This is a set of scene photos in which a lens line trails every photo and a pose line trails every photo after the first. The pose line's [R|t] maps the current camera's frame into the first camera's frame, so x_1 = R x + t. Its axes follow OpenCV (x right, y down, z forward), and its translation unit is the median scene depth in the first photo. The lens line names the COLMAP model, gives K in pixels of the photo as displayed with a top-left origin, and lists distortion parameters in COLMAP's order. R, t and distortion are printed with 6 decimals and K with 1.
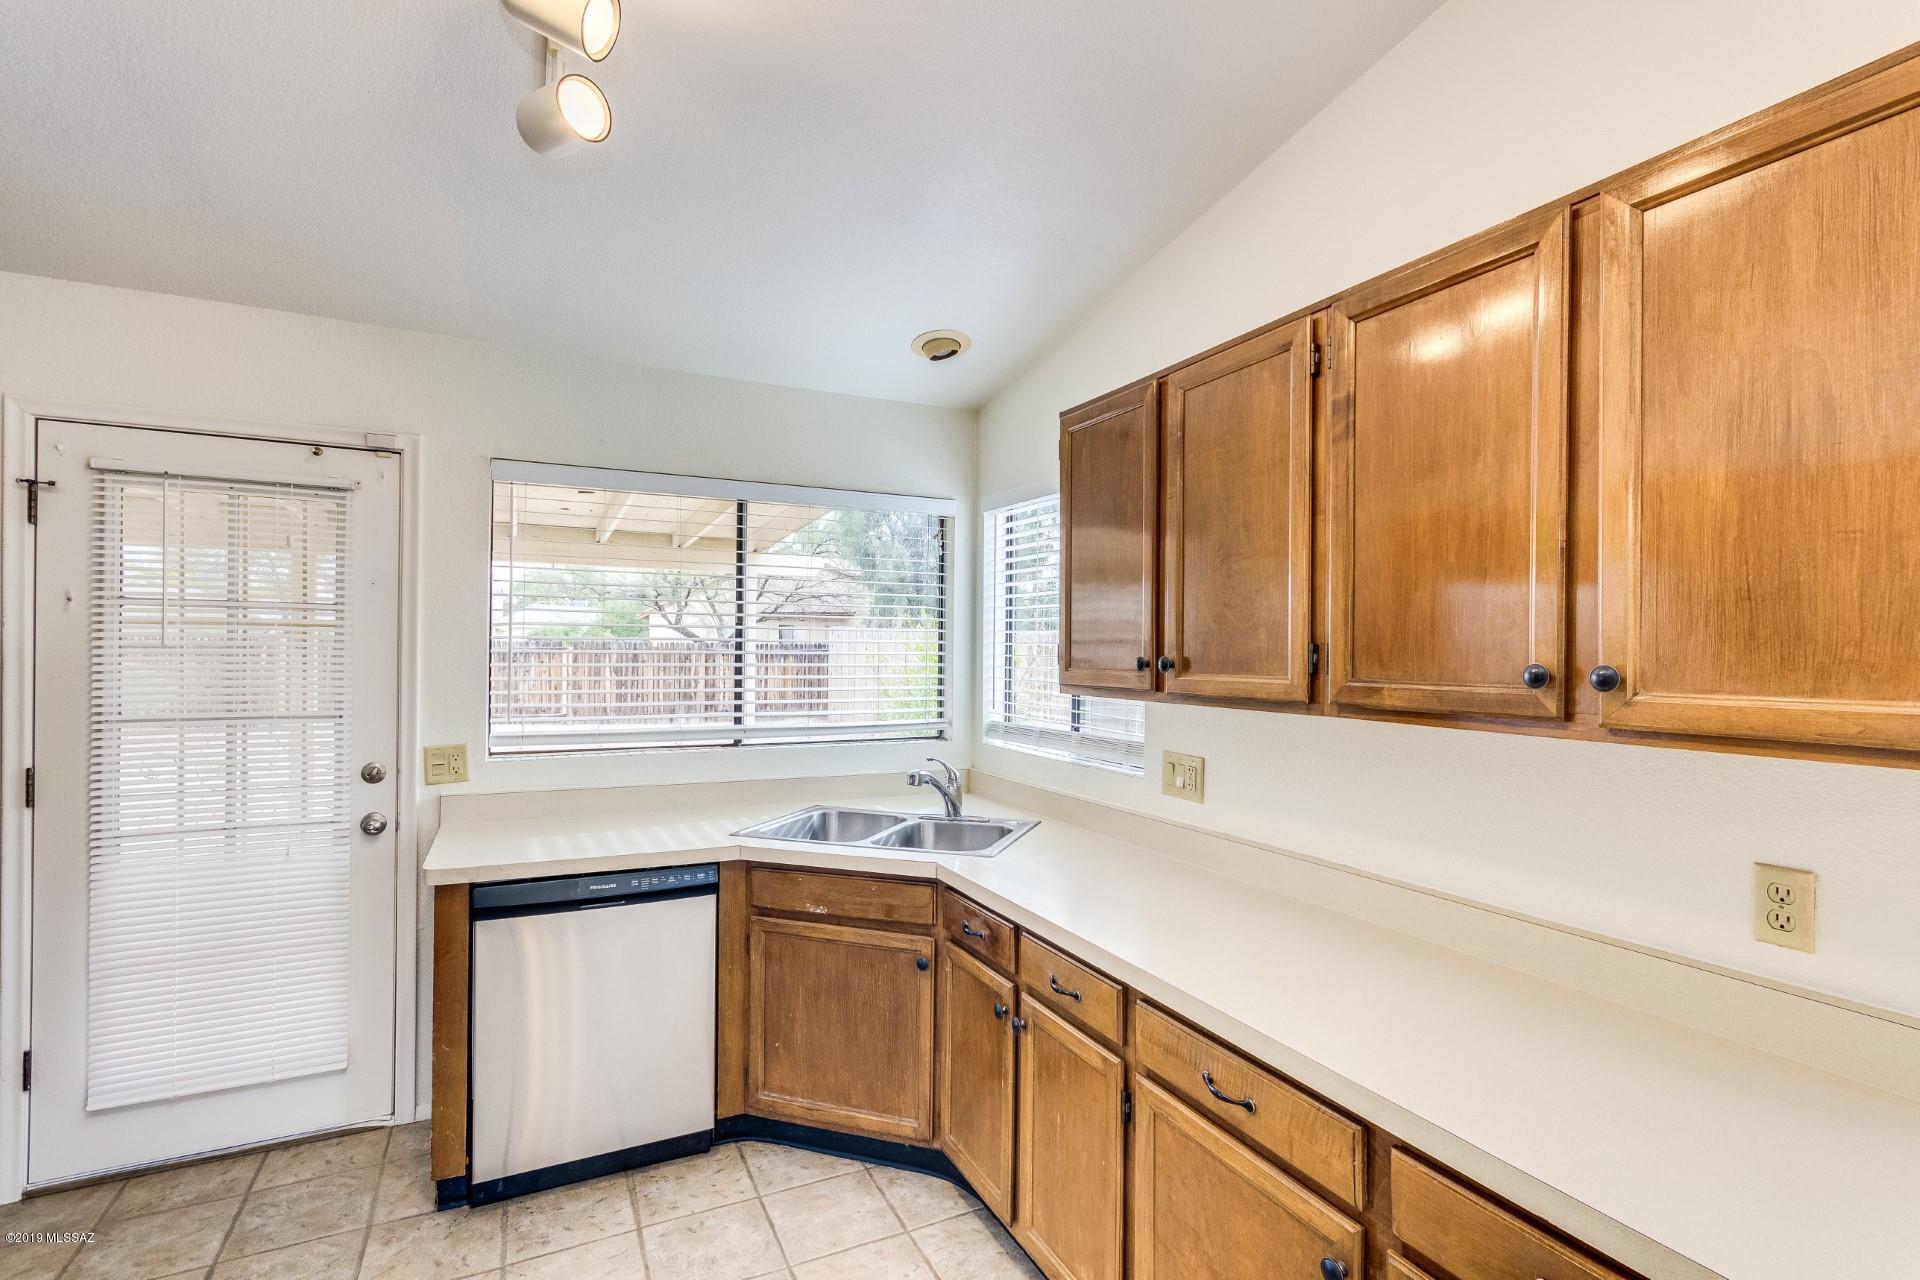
lens RADIAL K [[881.2, 0, 970.9], [0, 881.2, 651.3], [0, 0, 1]] dist [-0.000784, -0.000067]
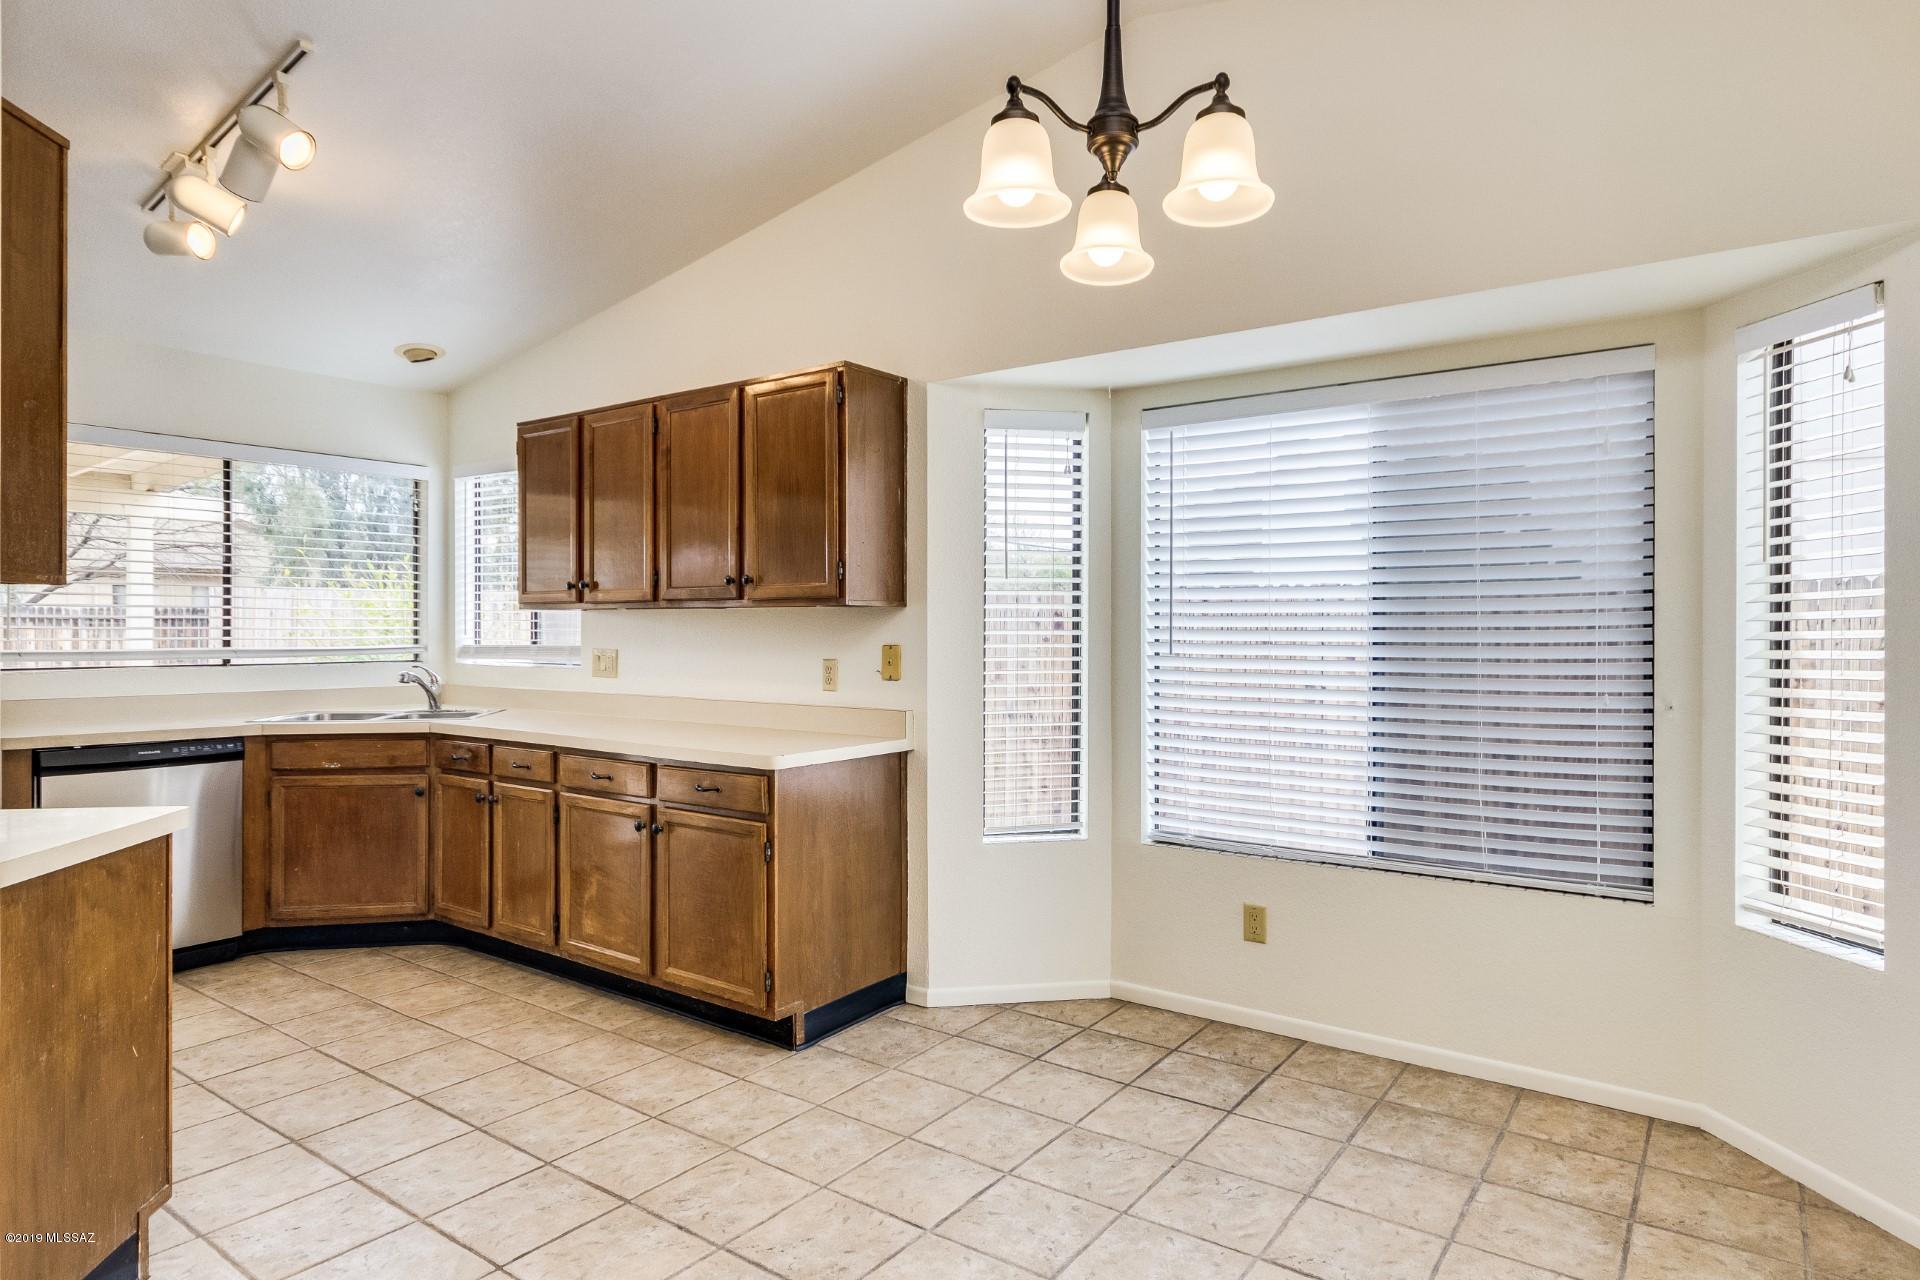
lens RADIAL K [[1088.7, 0, 990.9], [0, 1088.7, 641.8], [0, 0, 1]] dist [-0.001532, -0.000949]
pose [[0.879106, -0.011208, 0.476495, -0.075183], [0.006401, 0.999911, 0.011710, 0.084655], [-0.476583, -0.007244, 0.879099, -0.999540]]
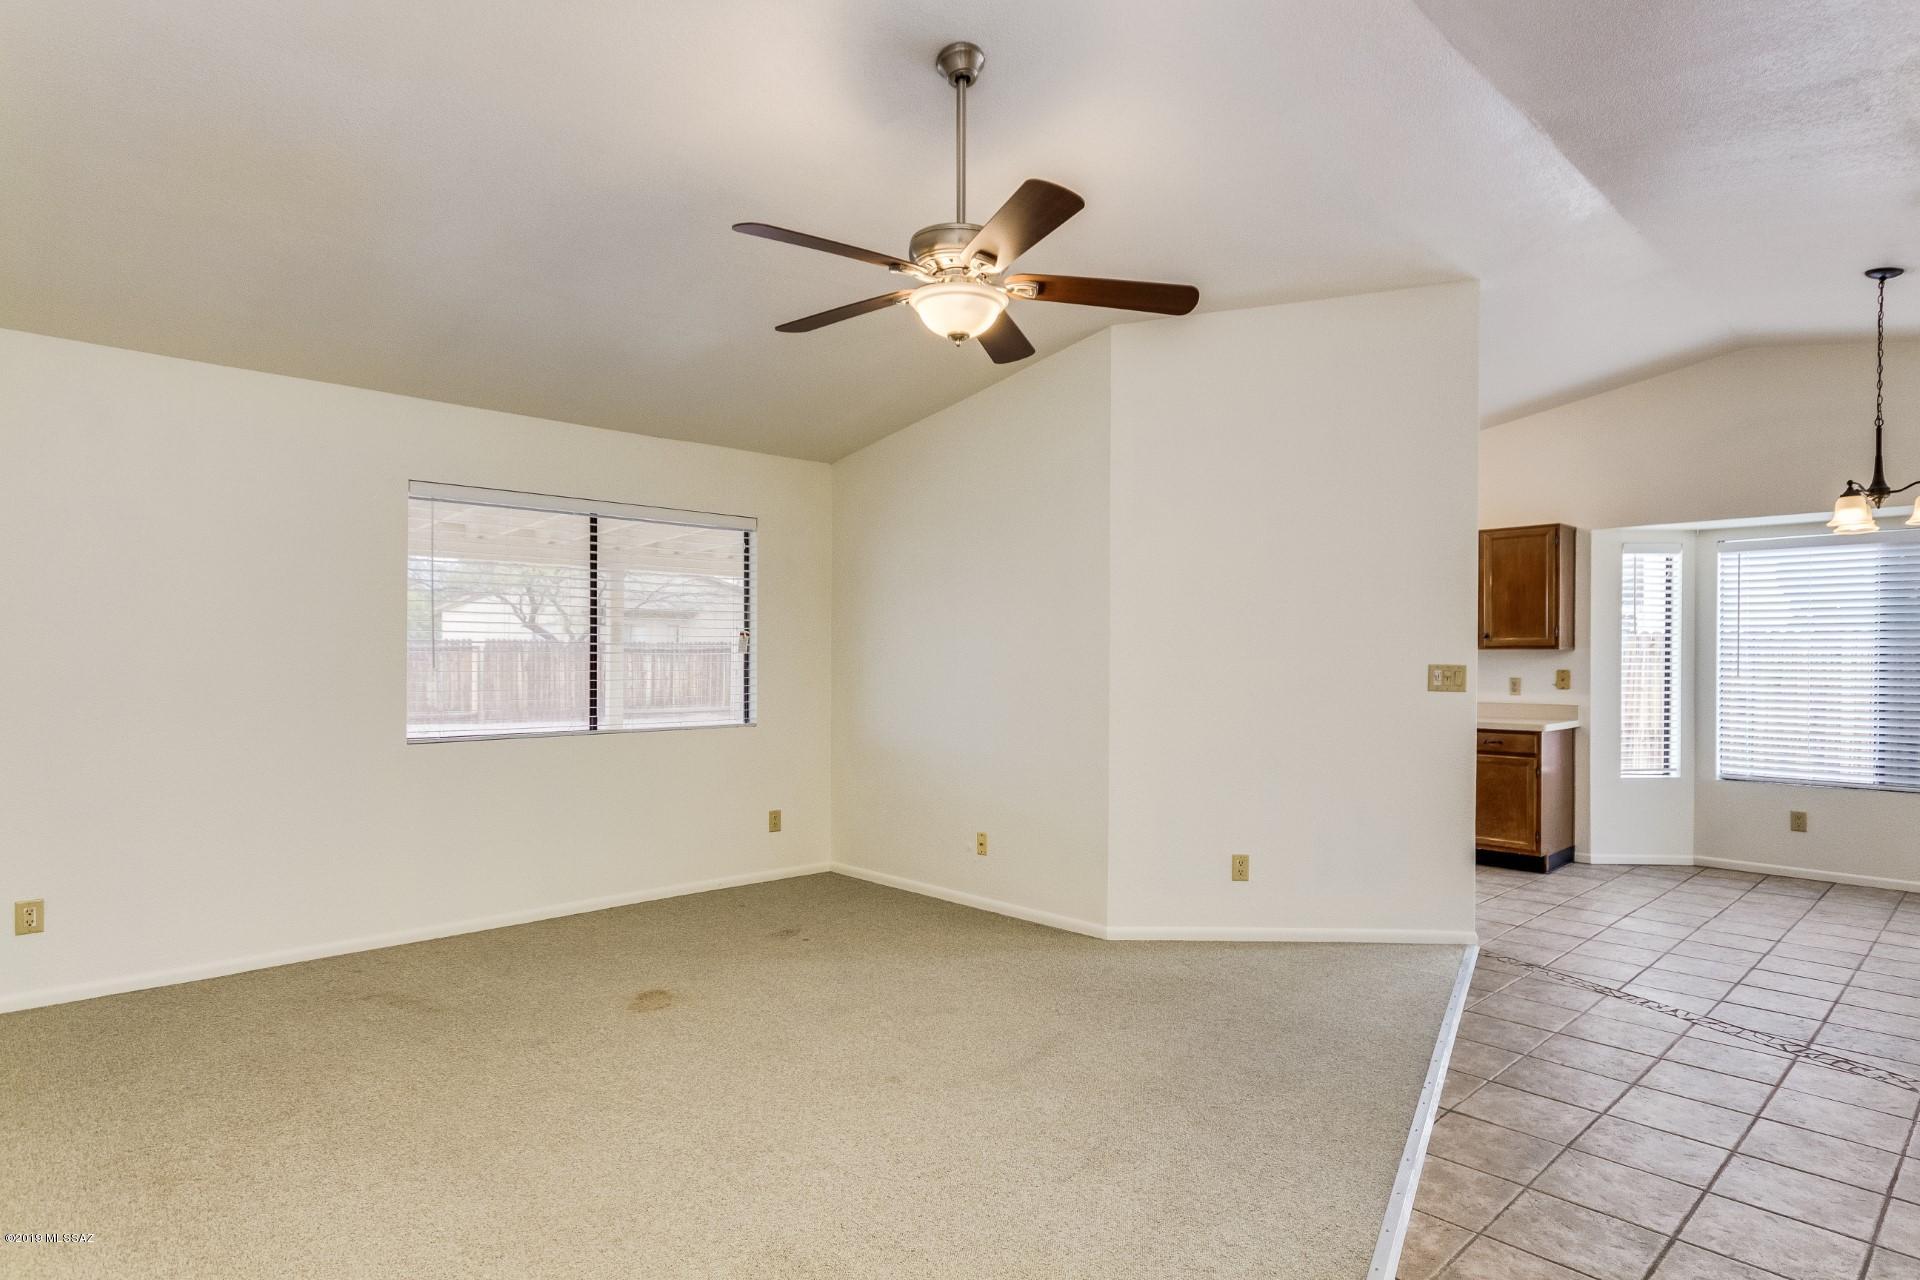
lens RADIAL K [[1036.3, 0, 962.7], [0, 1036.3, 666.0], [0, 0, 1]] dist [-0.002429, -0.000945]
pose [[0.956388, -0.008341, 0.291981, -1.761820], [0.005314, 0.999924, 0.011161, 0.056539], [-0.292051, -0.009123, 0.956359, -1.717020]]
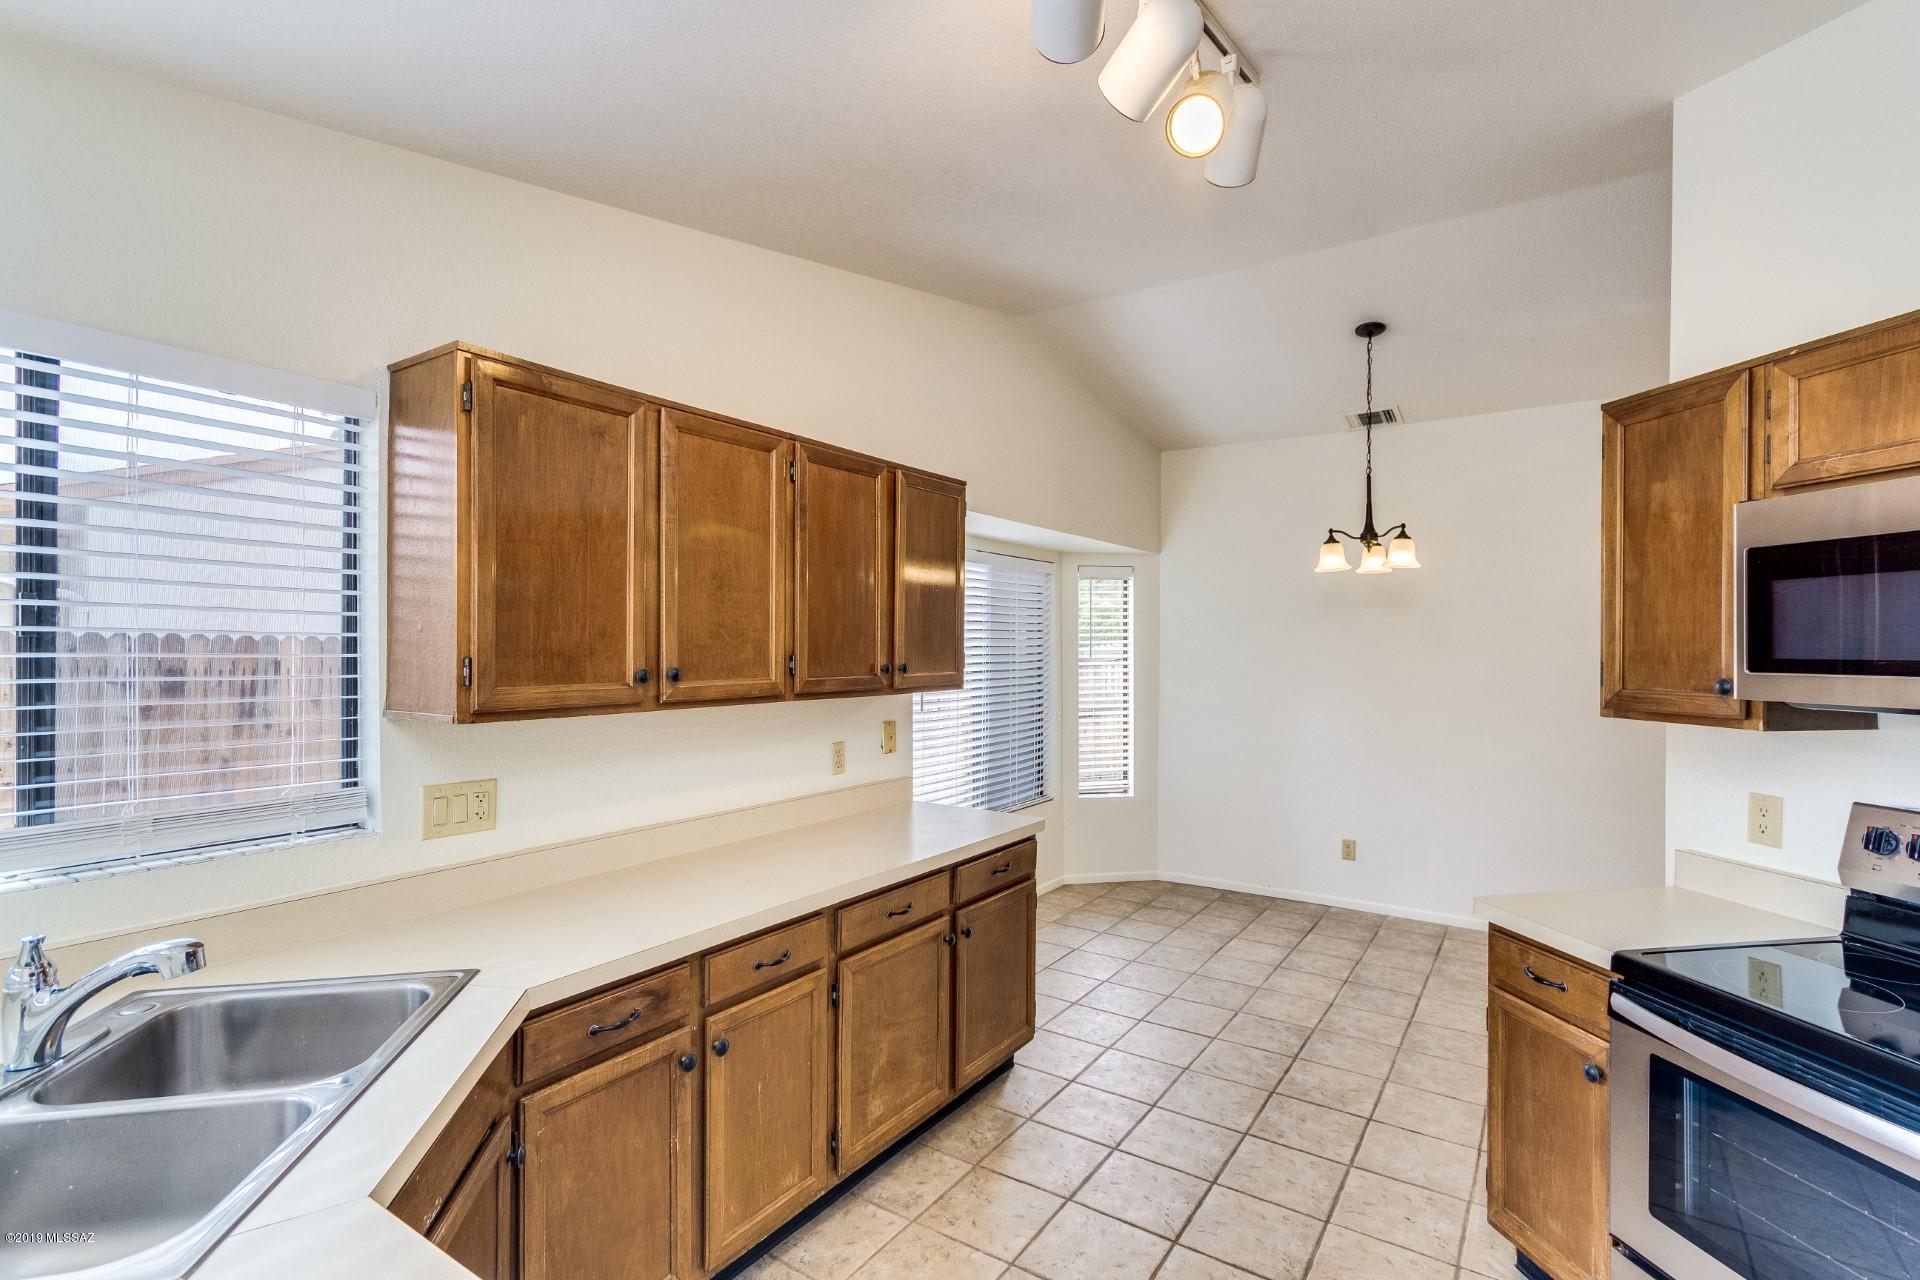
lens RADIAL K [[881.2, 0, 970.9], [0, 881.2, 651.3], [0, 0, 1]] dist [-0.000784, -0.000067]
pose [[-0.502324, -0.019268, 0.864465, -0.741696], [-0.011790, 0.999811, 0.015434, -0.029083], [-0.864599, -0.002439, -0.502456, 1.010963]]
